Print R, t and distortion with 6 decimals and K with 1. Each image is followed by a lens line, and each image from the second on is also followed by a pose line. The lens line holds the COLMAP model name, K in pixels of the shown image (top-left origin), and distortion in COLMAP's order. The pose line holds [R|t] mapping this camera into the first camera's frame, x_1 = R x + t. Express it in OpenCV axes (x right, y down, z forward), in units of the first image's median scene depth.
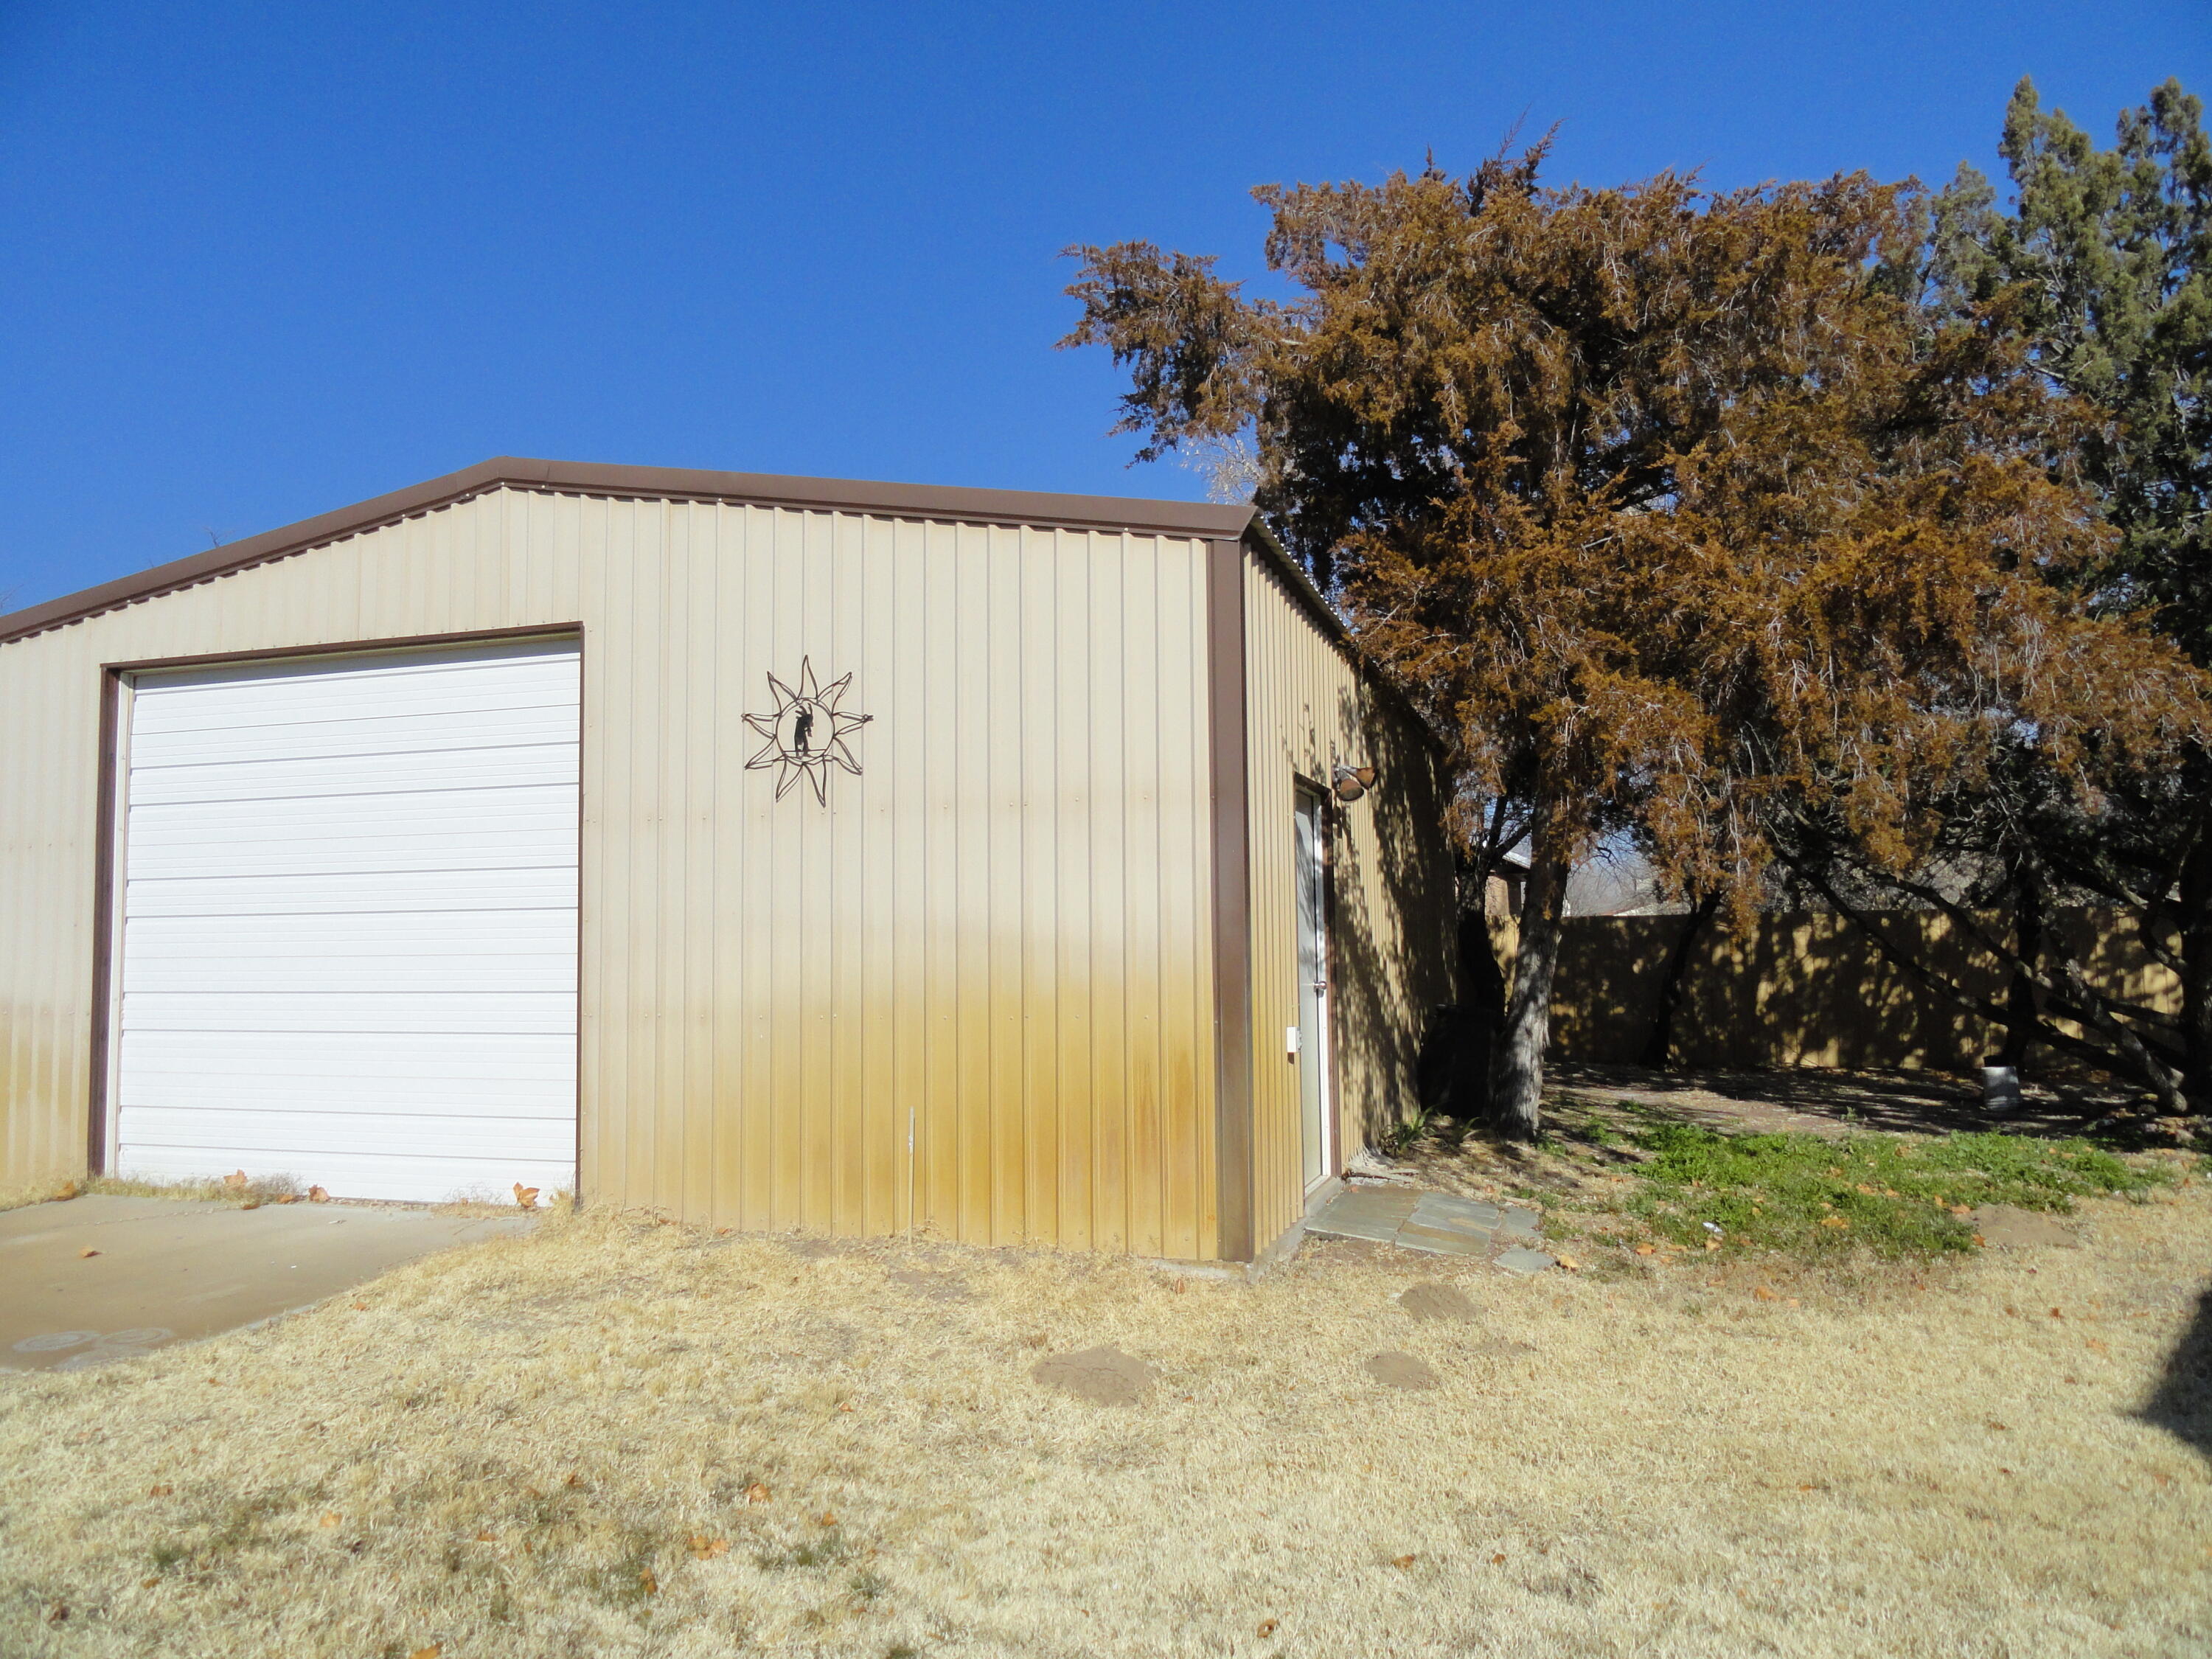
lens RADIAL K [[1538.1, 0, 1105.8], [0, 1538.1, 828.4], [0, 0, 1]] dist [-0.004249, 0.003292]
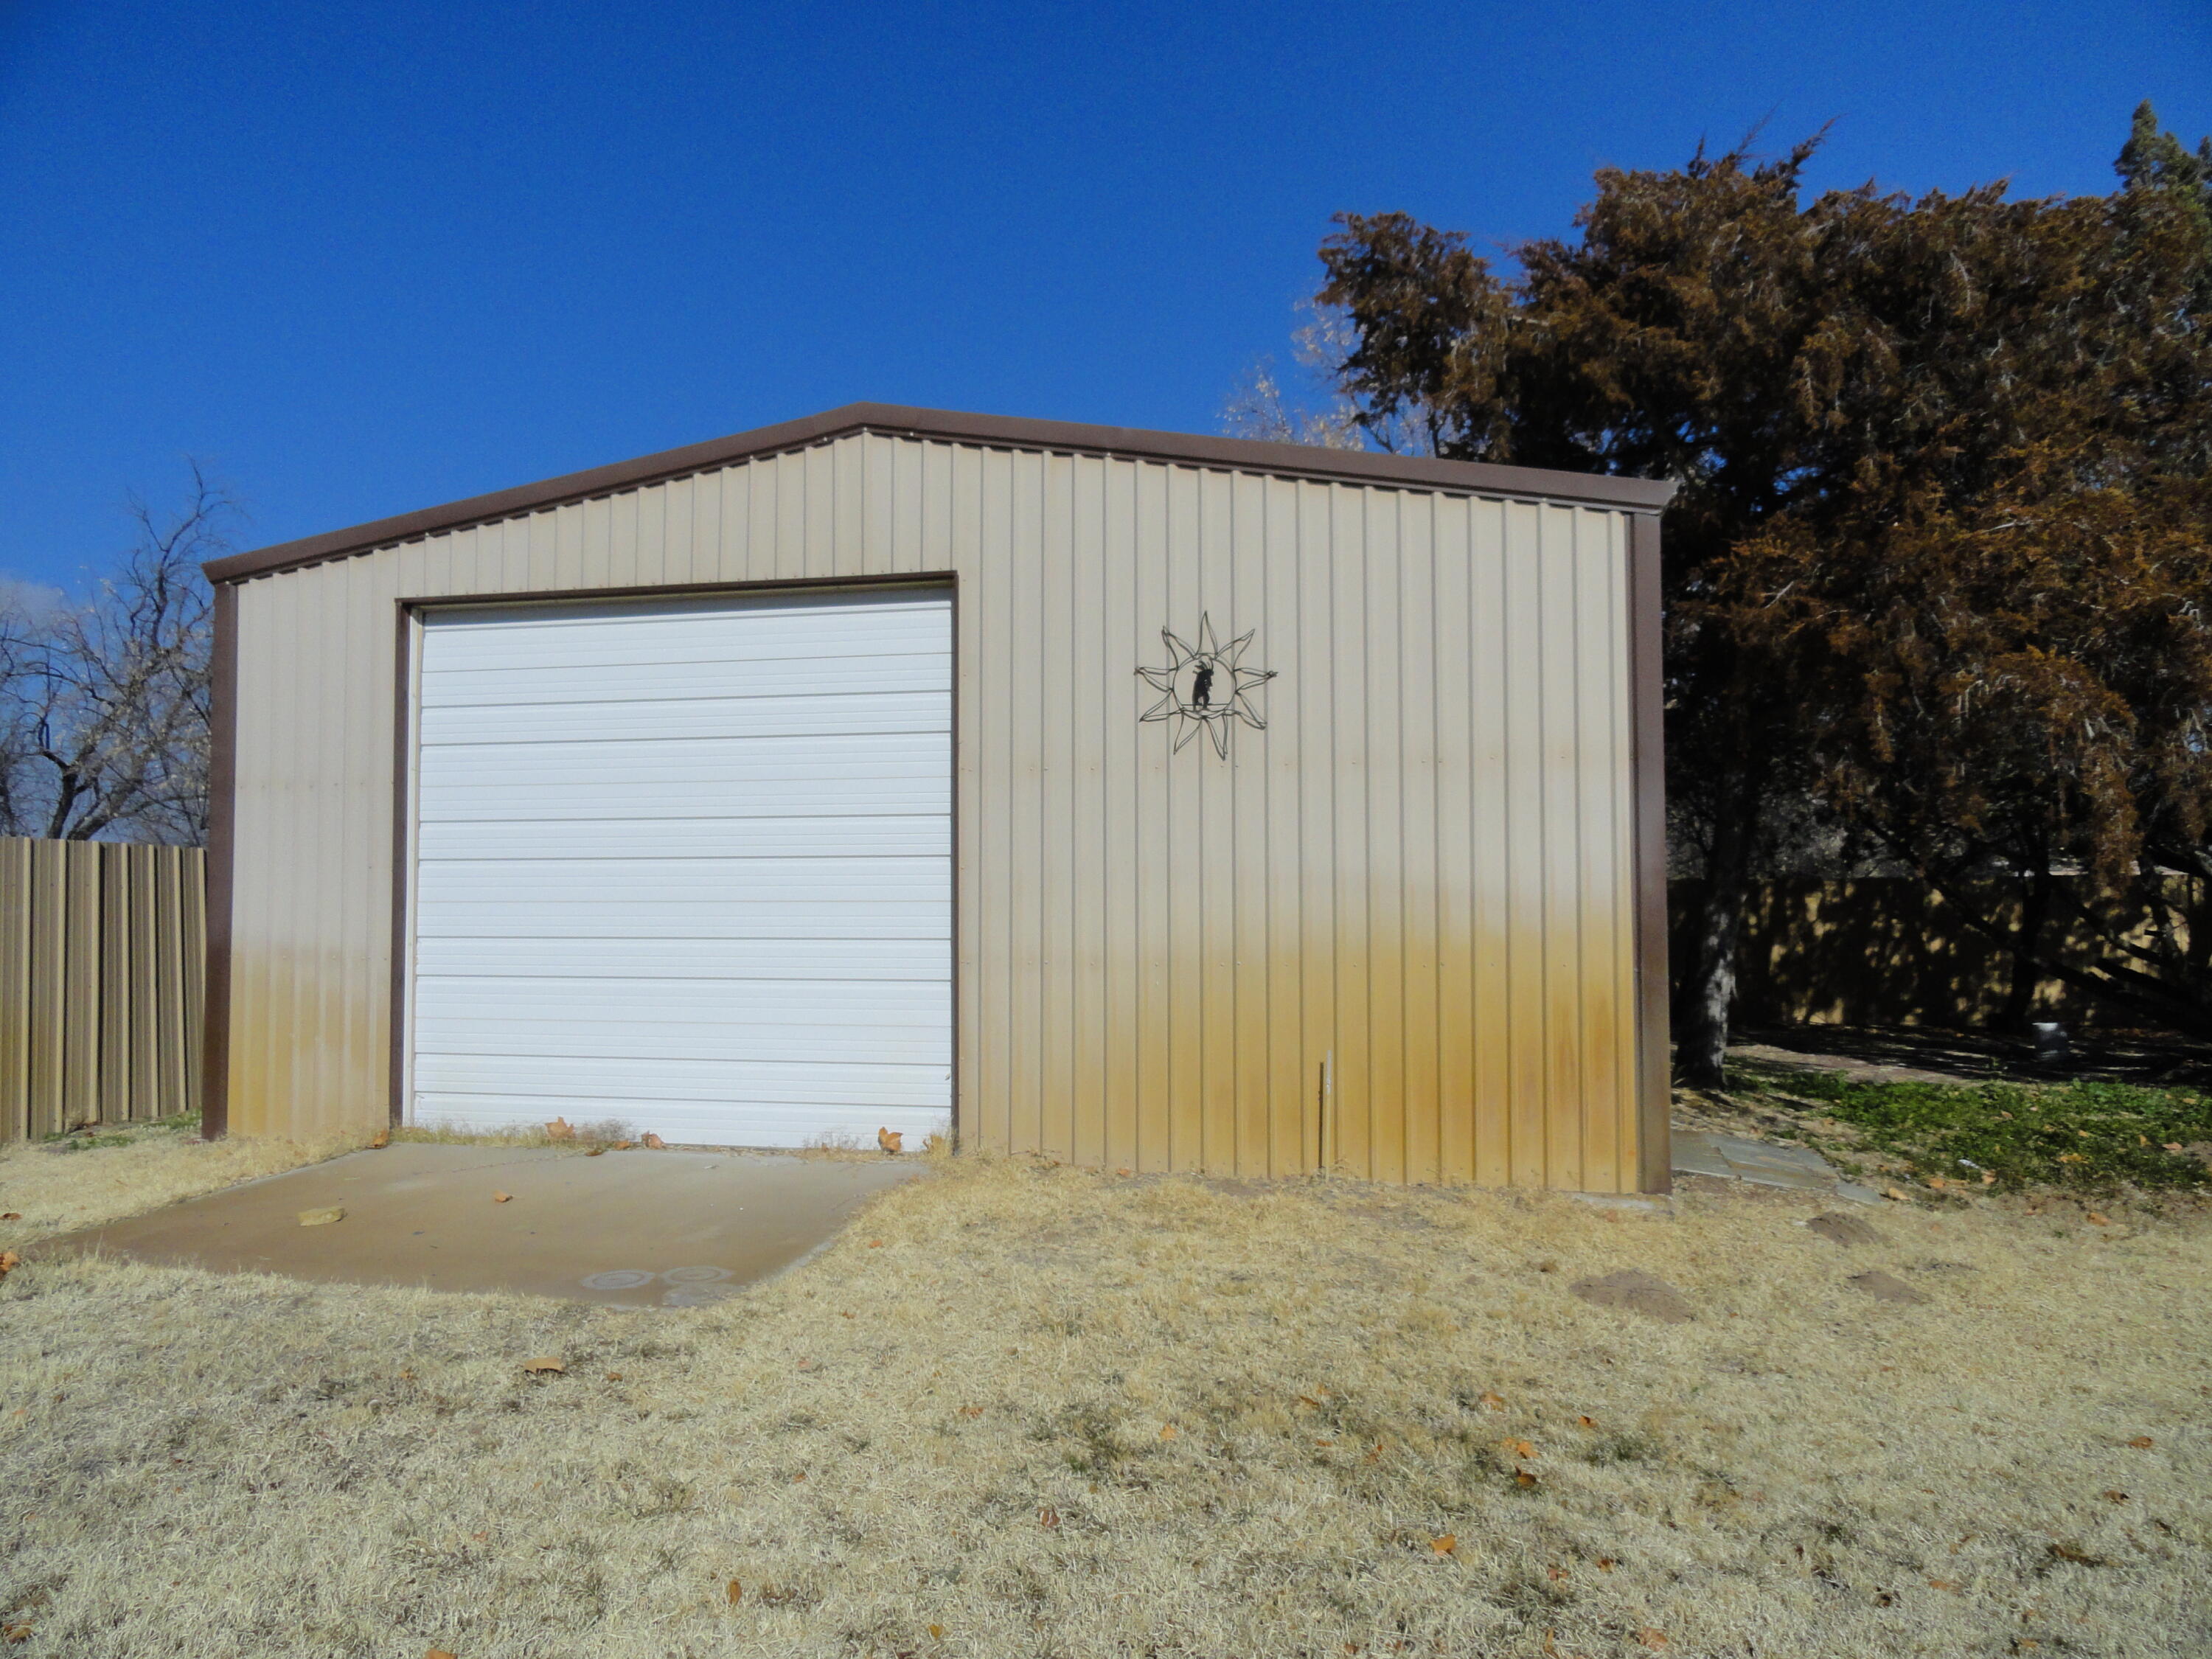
lens RADIAL K [[1538.1, 0, 1109.8], [0, 1538.1, 837.0], [0, 0, 1]] dist [-0.004249, 0.003292]
pose [[0.994881, 0.014629, 0.099989, -0.330369], [-0.017650, 0.999412, 0.029394, 0.007559], [-0.099501, -0.031008, 0.994554, -0.012873]]
